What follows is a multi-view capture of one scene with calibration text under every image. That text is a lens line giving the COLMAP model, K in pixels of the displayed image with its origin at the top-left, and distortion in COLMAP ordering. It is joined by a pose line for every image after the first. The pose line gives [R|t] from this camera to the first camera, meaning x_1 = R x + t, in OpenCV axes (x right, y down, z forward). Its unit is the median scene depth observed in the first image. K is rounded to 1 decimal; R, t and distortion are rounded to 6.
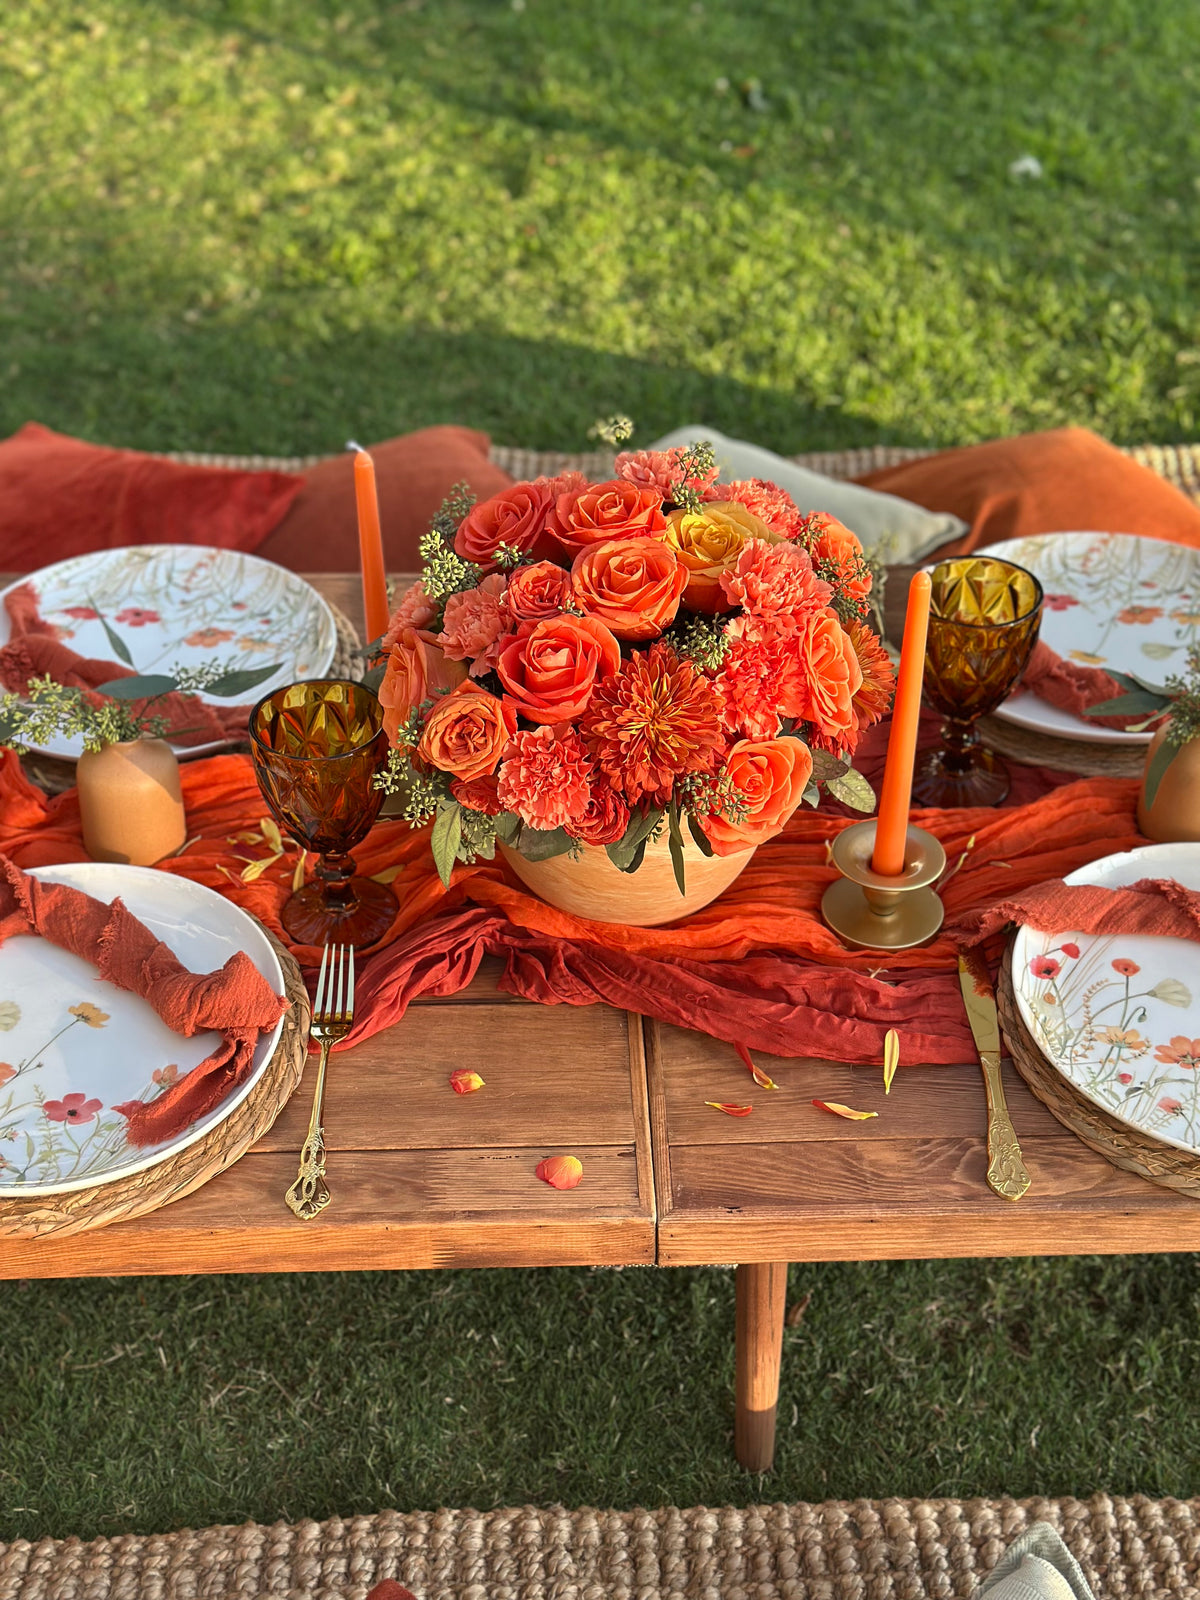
lens RADIAL K [[2211.9, 0, 596.3], [0, 2211.9, 839.9], [0, 0, 1]] dist [0.167286, -0.320302]
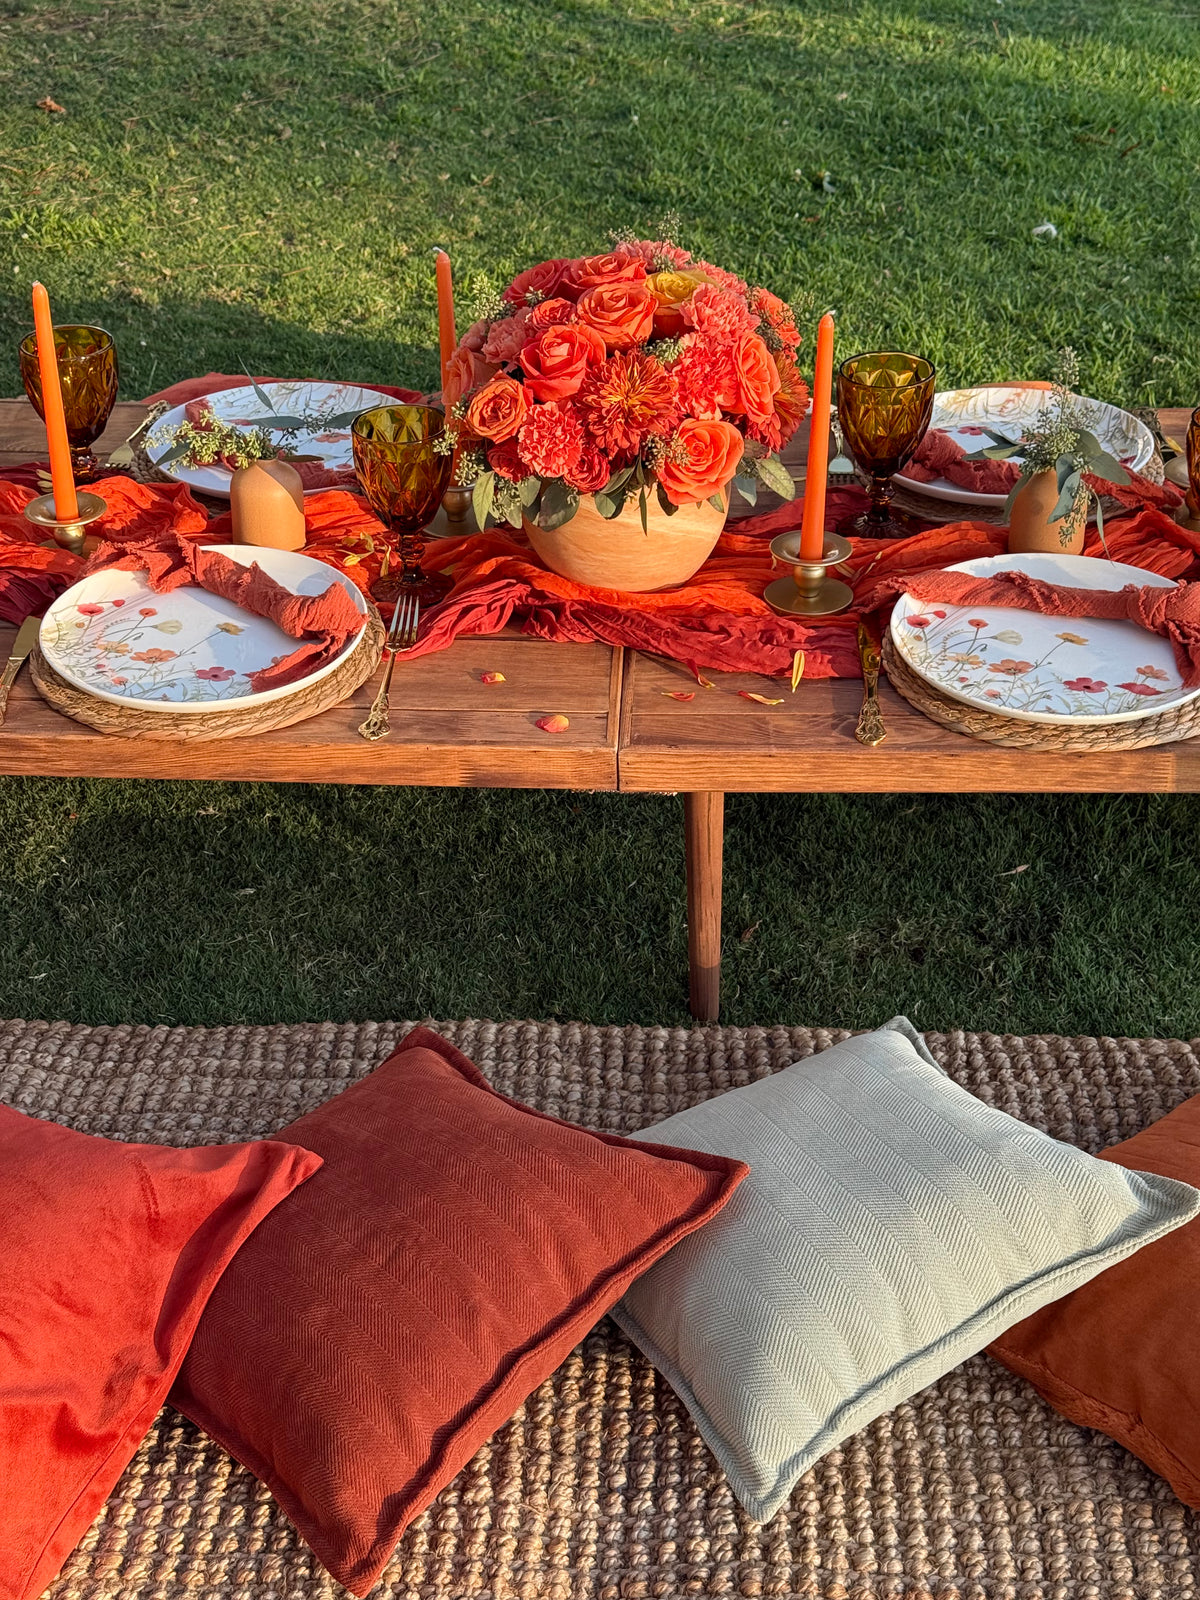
lens RADIAL K [[2211.9, 0, 596.3], [0, 2211.9, 839.9], [0, 0, 1]] dist [0.167286, -0.320302]
pose [[0.996987, 0.033306, -0.070053, 0.105203], [-0.040528, 0.993716, -0.104338, 0.345001], [0.066138, 0.106863, 0.992072, -0.360031]]
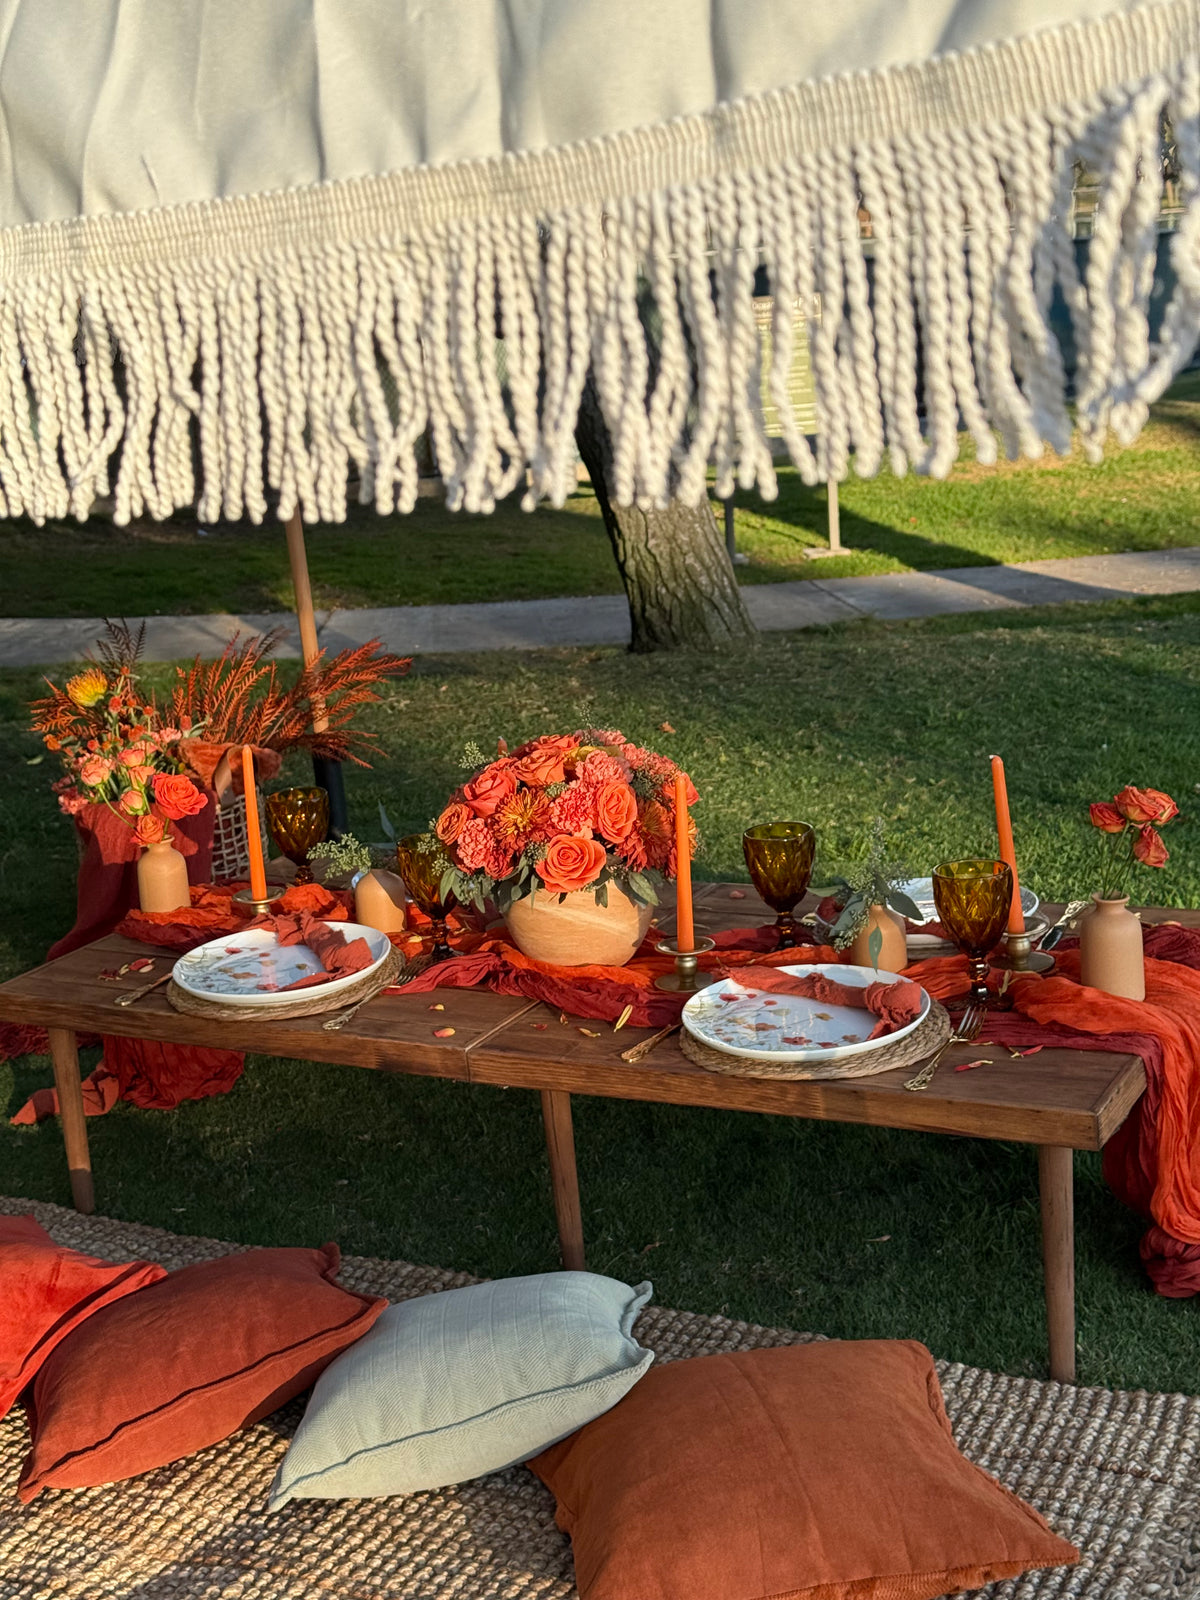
lens RADIAL K [[2211.9, 0, 596.3], [0, 2211.9, 839.9], [0, 0, 1]] dist [0.167286, -0.320302]
pose [[0.865992, 0.061294, -0.496286, 1.020313], [-0.254837, 0.908008, -0.332534, 0.583498], [0.430250, 0.414444, 0.801948, -0.581458]]
